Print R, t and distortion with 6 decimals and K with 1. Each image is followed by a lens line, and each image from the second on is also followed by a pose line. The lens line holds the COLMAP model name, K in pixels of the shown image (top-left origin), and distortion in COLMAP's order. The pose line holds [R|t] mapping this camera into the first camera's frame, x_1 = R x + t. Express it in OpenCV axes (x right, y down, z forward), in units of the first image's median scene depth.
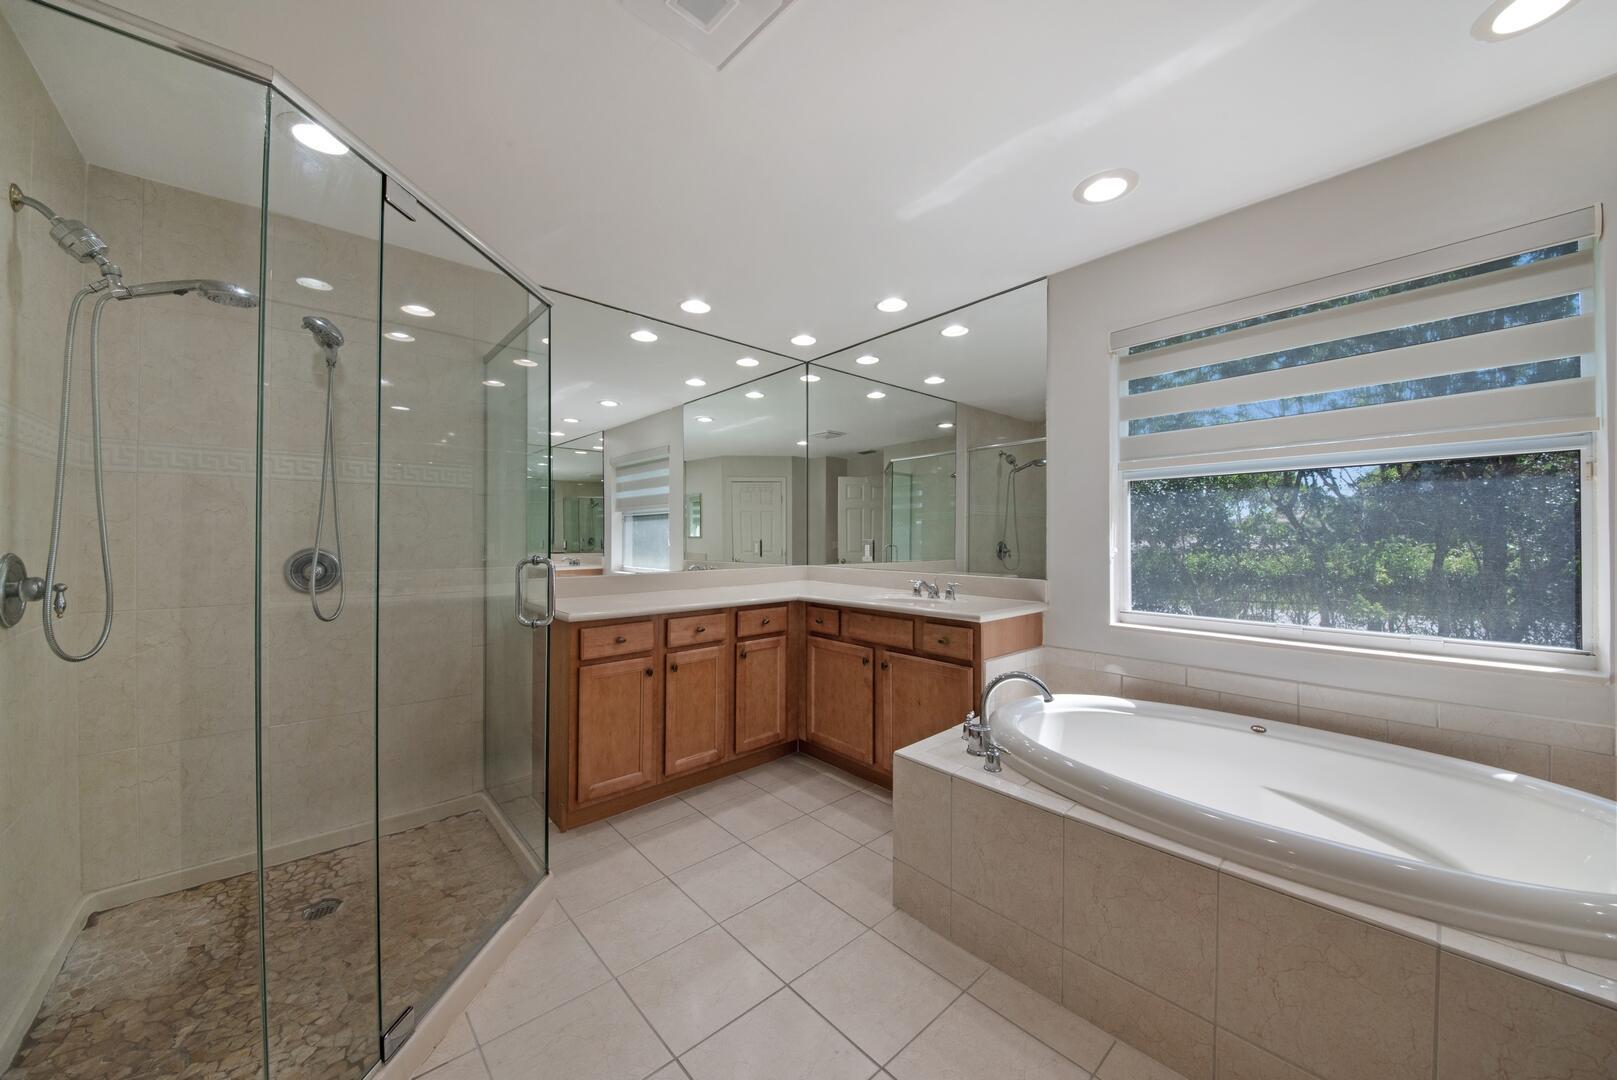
lens RADIAL K [[575.5, 0, 808.5], [0, 575.5, 540.0], [0, 0, 1]] dist [0.000513, -0.002163]
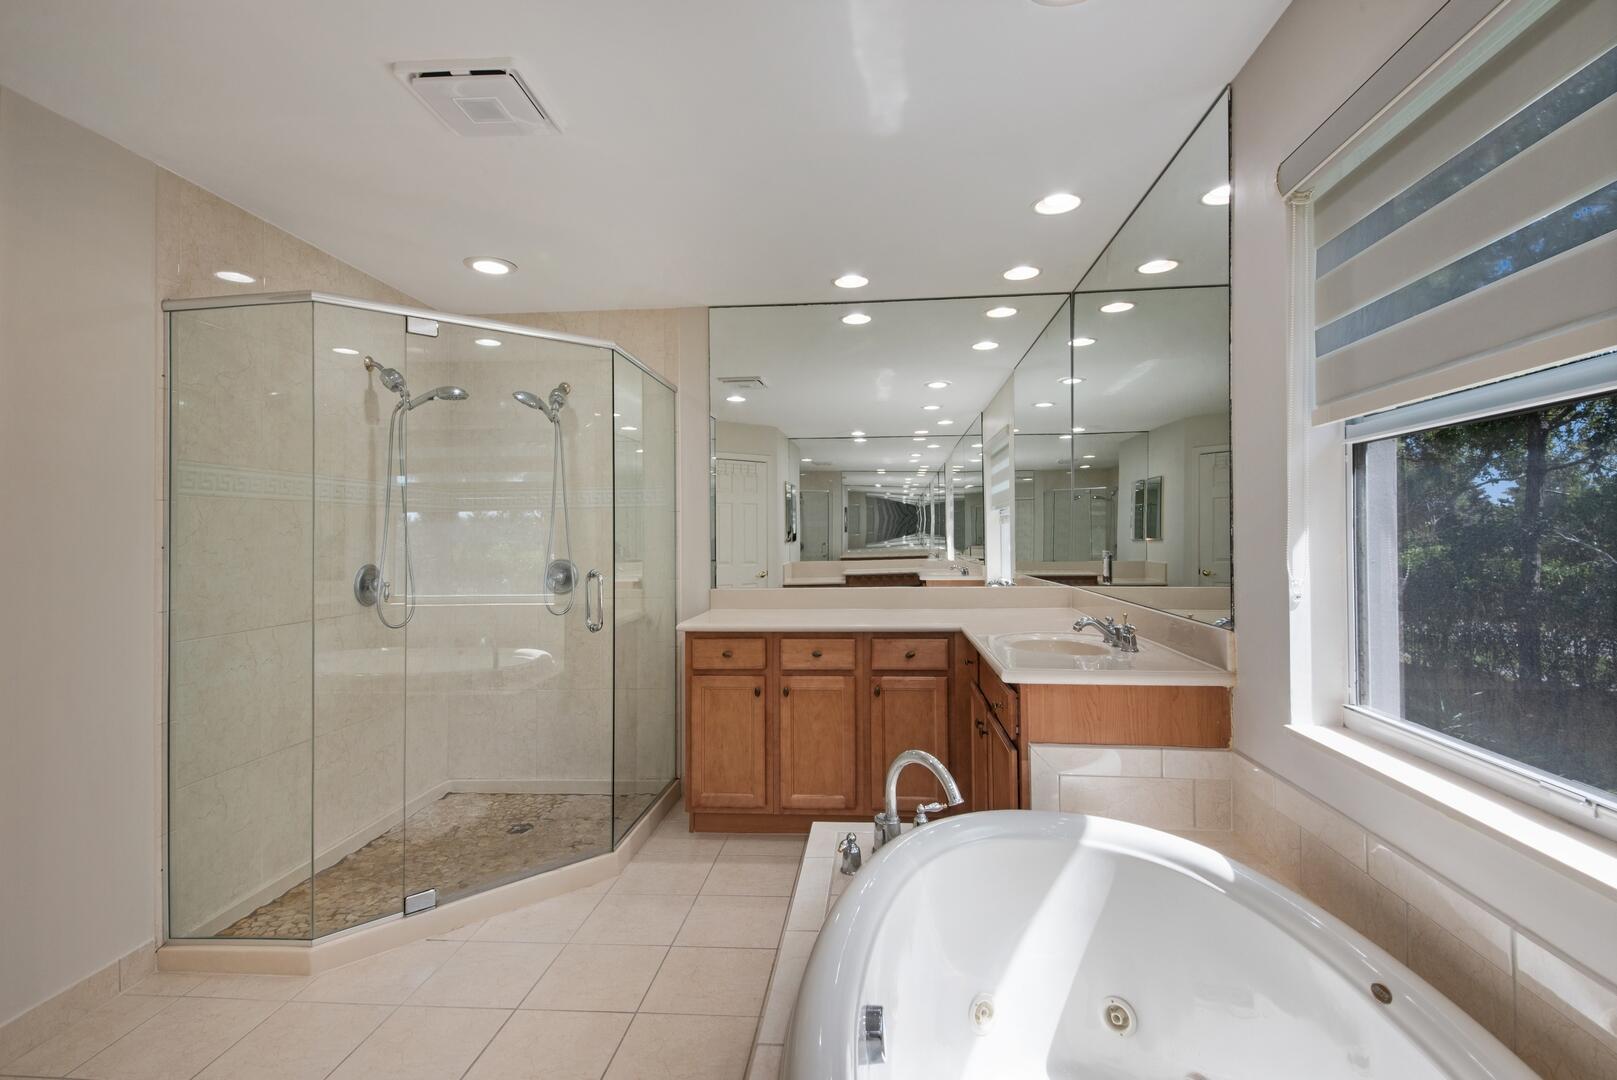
lens RADIAL K [[800.5, 0, 808.5], [0, 800.5, 540.0], [0, 0, 1]] dist [0.101546, 0.000106]
pose [[0.664944, -0.001801, -0.746891, 0.799821], [0.007512, 0.999963, 0.004277, -0.030425], [0.746856, -0.008455, 0.664932, 0.173145]]
